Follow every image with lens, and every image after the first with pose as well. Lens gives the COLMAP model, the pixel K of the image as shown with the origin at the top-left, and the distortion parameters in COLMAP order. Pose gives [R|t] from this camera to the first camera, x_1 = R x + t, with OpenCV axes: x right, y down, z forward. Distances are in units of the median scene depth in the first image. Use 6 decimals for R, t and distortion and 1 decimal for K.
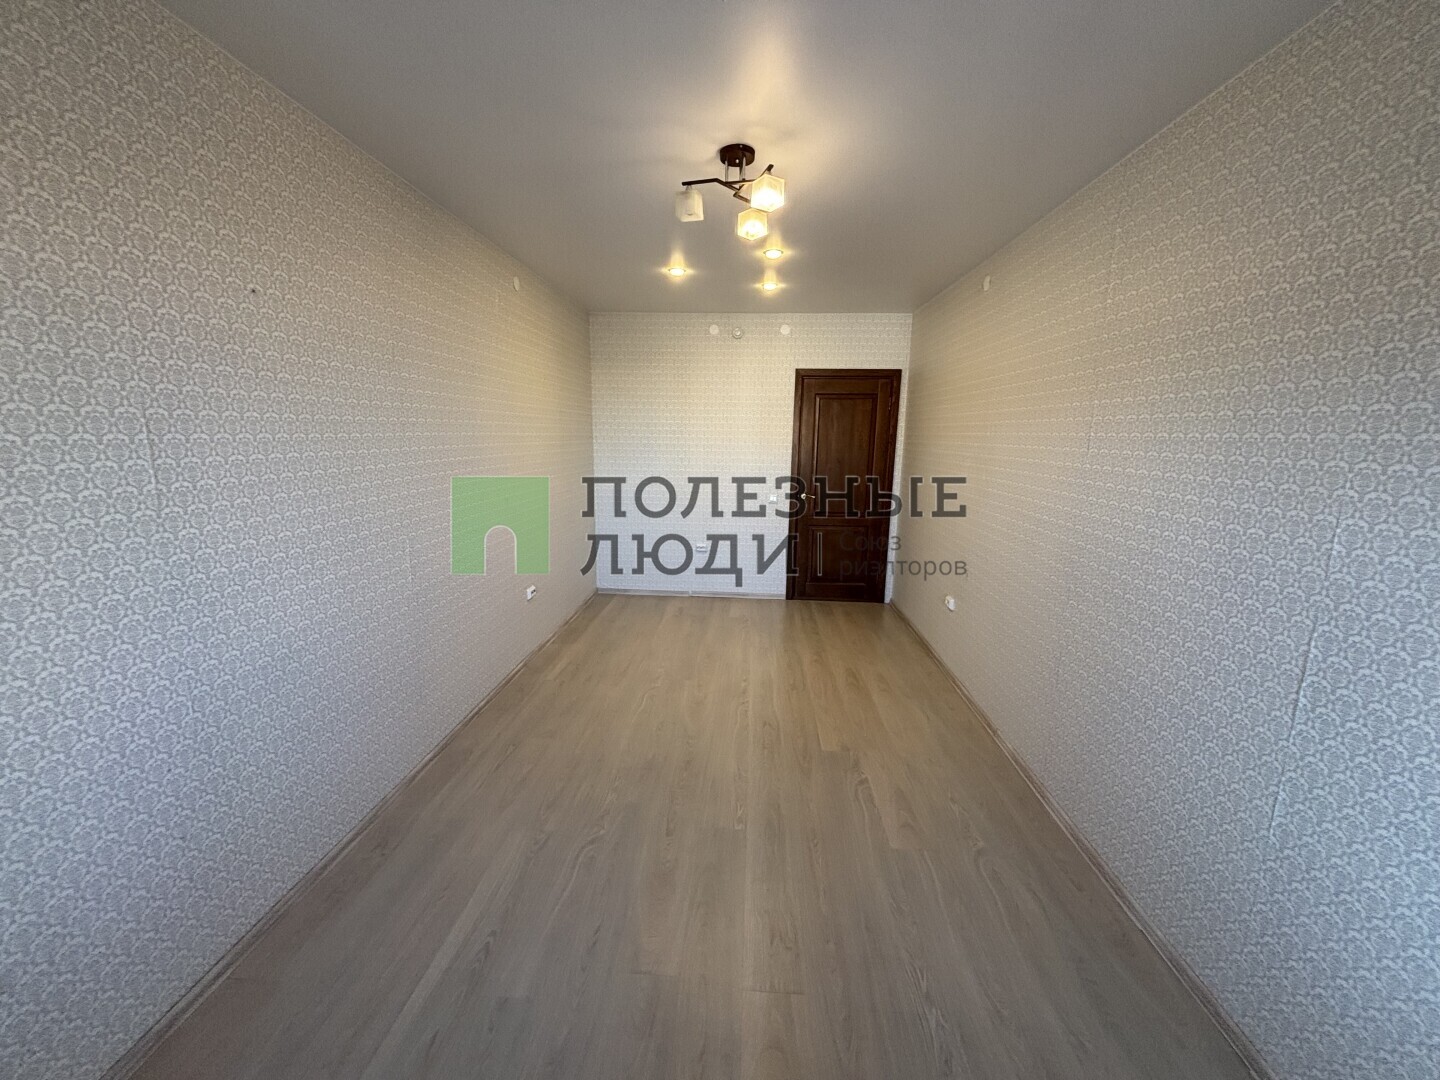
lens RADIAL K [[573.5, 0, 714.2], [0, 573.5, 543.4], [0, 0, 1]] dist [0.013459, -0.000252]
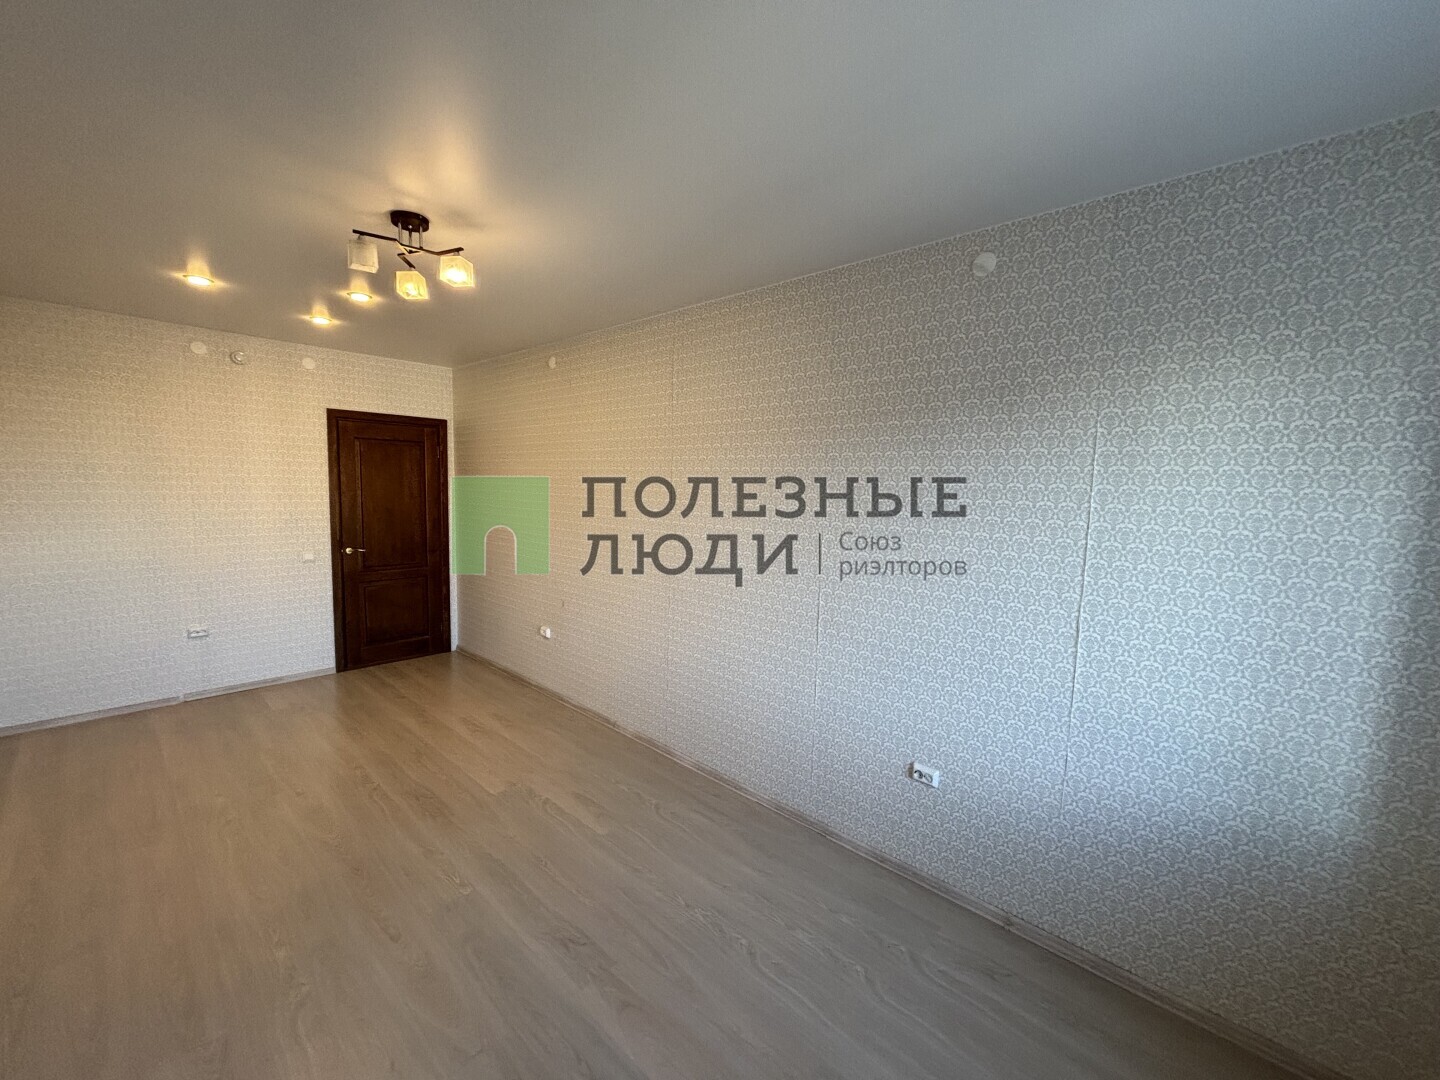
lens RADIAL K [[573.5, 0, 714.2], [0, 573.5, 543.4], [0, 0, 1]] dist [0.013459, -0.000252]
pose [[0.660289, -0.075655, 0.747191, -0.142632], [0.131855, 0.991137, -0.016166, -0.005323], [-0.739346, 0.109195, 0.664413, -0.008175]]
